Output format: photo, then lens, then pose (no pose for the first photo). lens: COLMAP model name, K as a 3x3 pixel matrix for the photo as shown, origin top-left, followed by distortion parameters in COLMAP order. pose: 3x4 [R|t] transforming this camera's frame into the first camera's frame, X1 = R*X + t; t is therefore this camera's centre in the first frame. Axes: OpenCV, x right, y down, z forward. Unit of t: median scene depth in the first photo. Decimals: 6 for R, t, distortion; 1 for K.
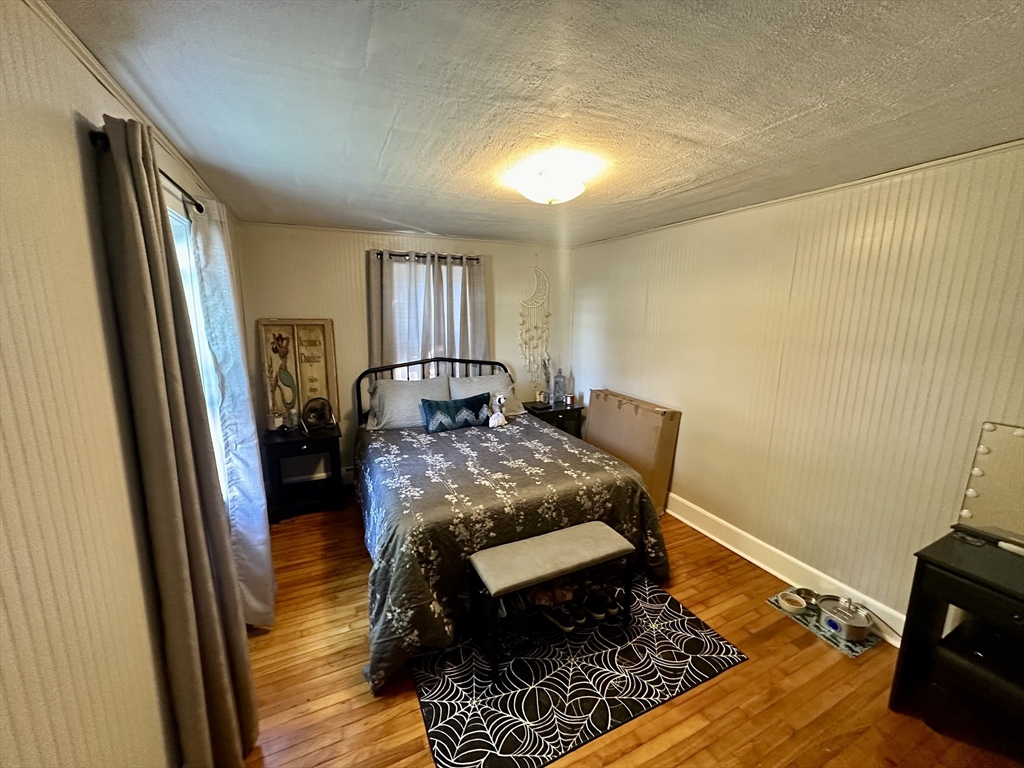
lens RADIAL K [[408.2, 0, 513.5], [0, 408.2, 383.9], [0, 0, 1]] dist [-0.001591, 0.000028]
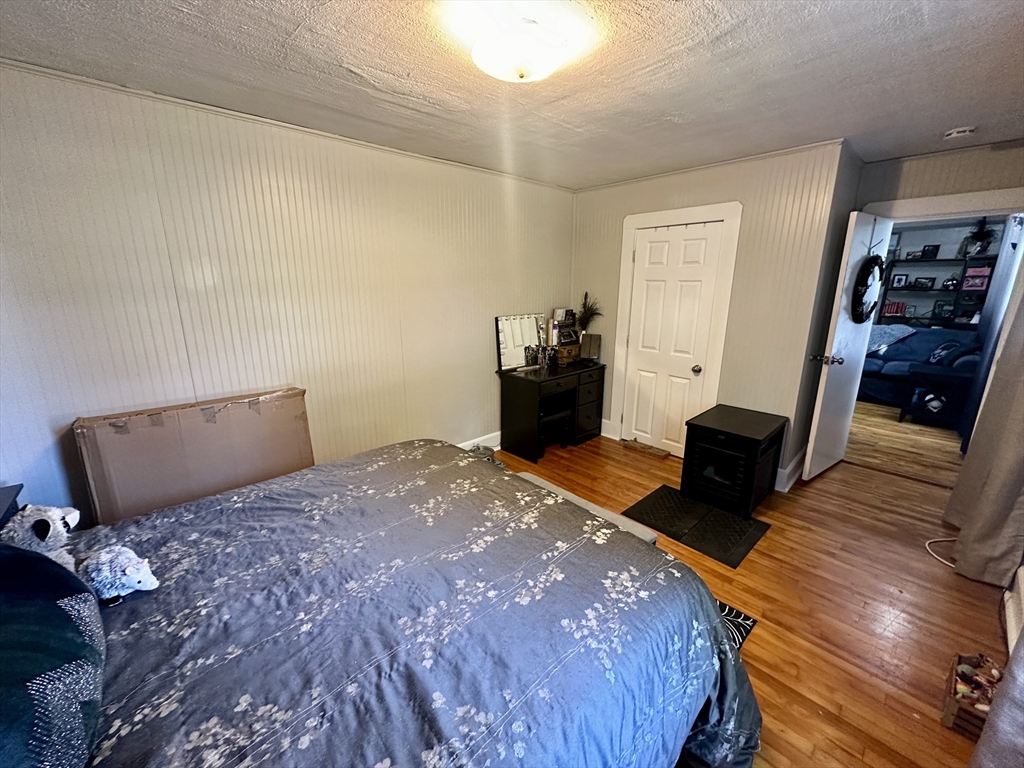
lens RADIAL K [[408.2, 0, 512.3], [0, 408.2, 380.6], [0, 0, 1]] dist [-0.001591, 0.000028]
pose [[-0.298857, -0.234339, 0.925078, -0.606281], [0.174490, 0.939620, 0.294394, -0.143120], [-0.938210, 0.249398, -0.239923, 1.170687]]
